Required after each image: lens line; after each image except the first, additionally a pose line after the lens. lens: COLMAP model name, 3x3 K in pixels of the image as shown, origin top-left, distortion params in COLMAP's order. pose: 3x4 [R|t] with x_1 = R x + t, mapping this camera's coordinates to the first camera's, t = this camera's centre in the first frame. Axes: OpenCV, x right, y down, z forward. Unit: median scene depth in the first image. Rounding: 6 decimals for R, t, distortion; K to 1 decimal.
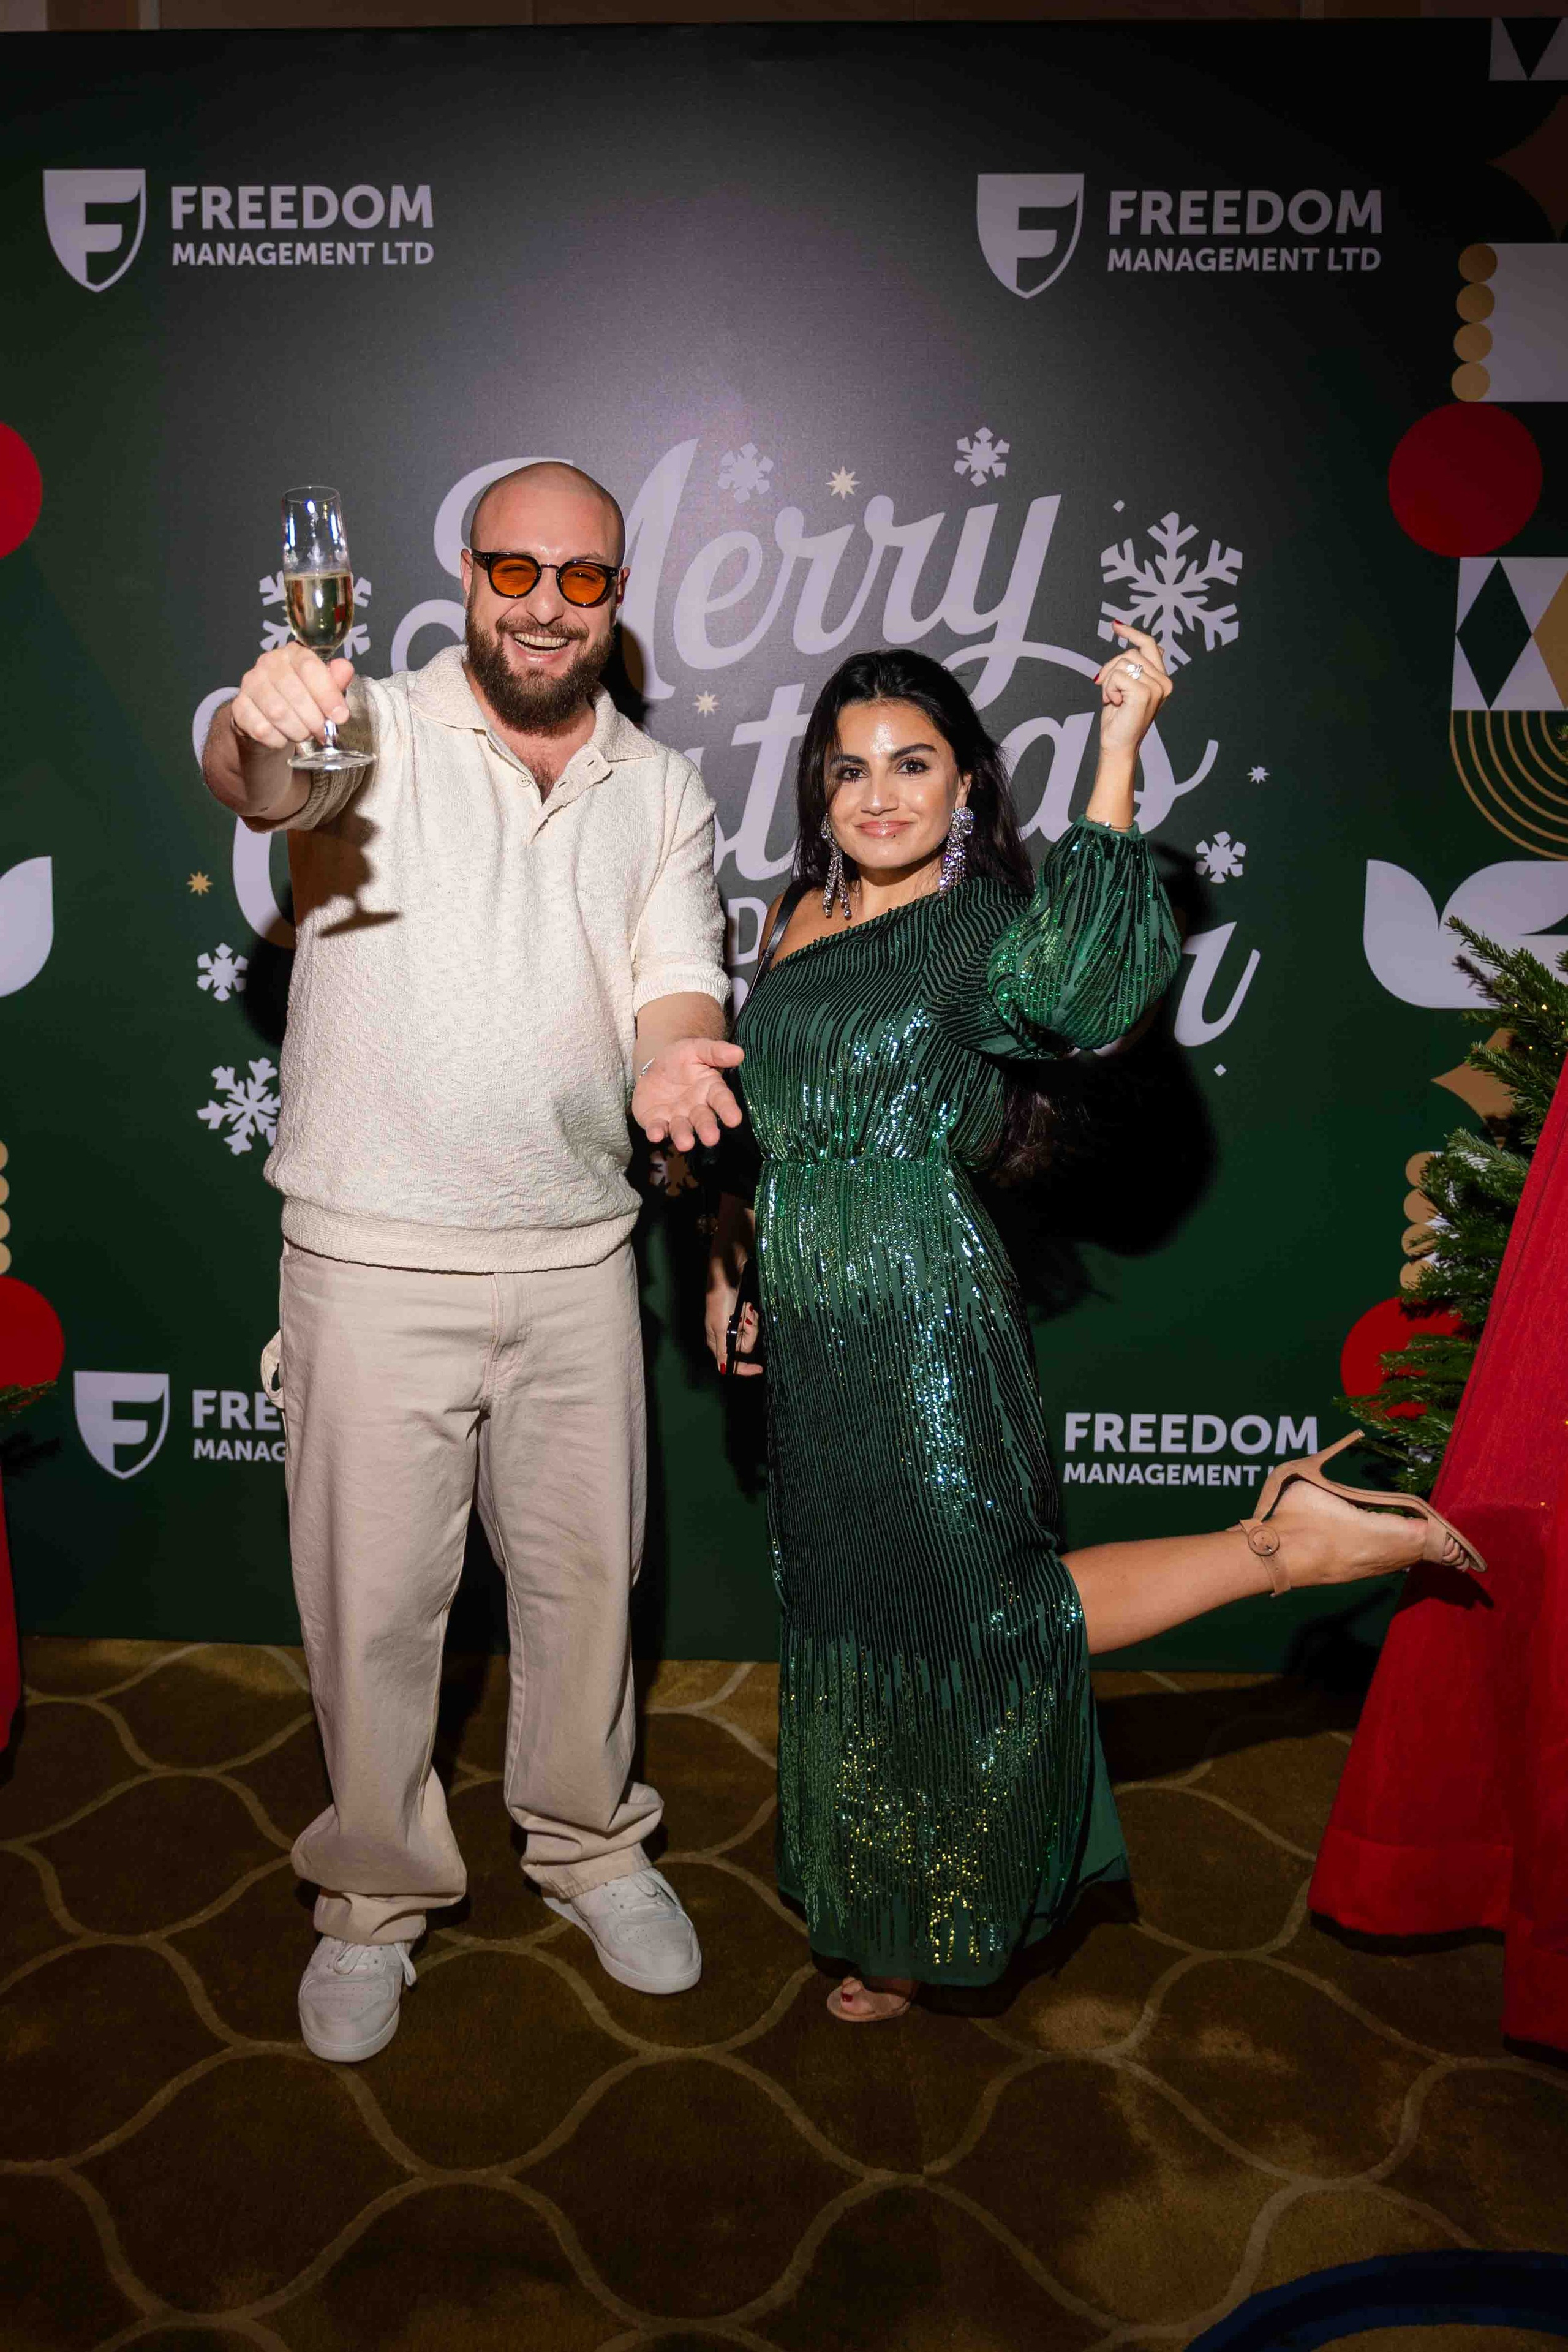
lens RADIAL K [[2340.5, 0, 612.5], [0, 2340.5, 1037.1], [0, 0, 1]] dist [0.010457, -0.018607]
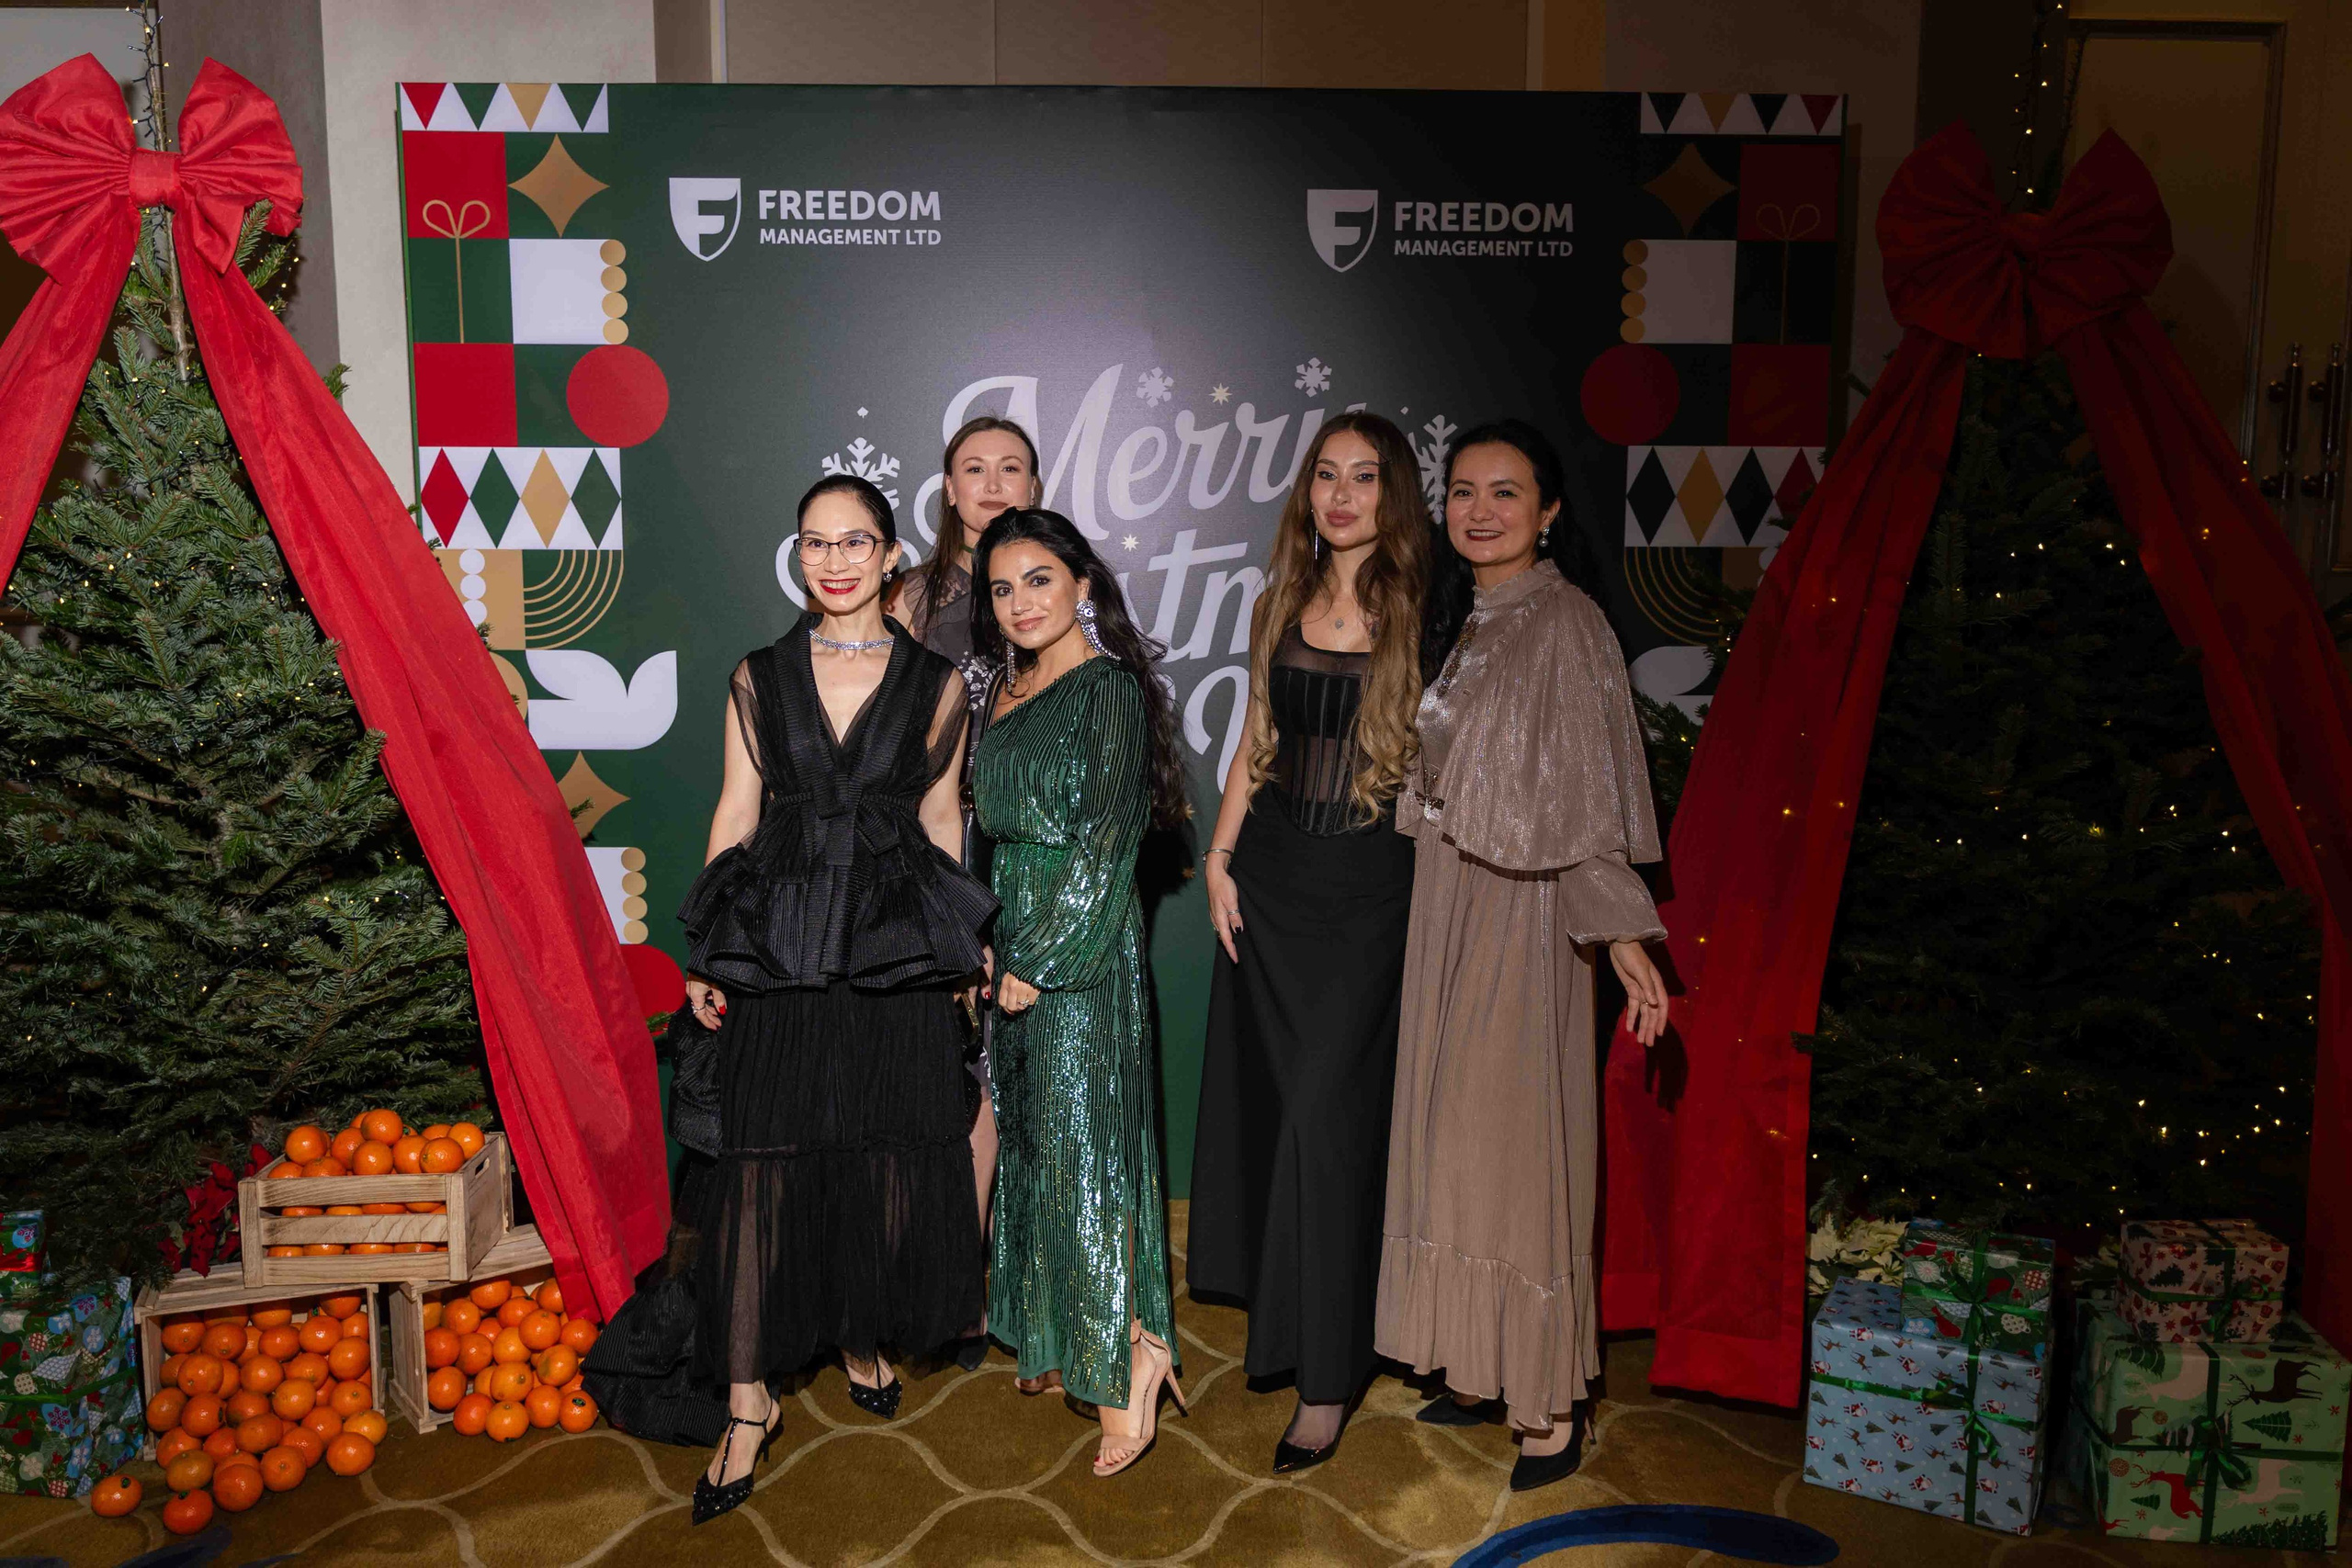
lens RADIAL K [[1861.2, 0, 1176.0], [0, 1861.2, 784.0], [0, 0, 1]] dist [0.004154, -0.018559]
pose [[0.996898, -0.012647, 0.077682, -0.024473], [0.013646, 0.999831, -0.012346, 0.024159], [-0.077513, 0.013367, 0.996902, -0.169426]]
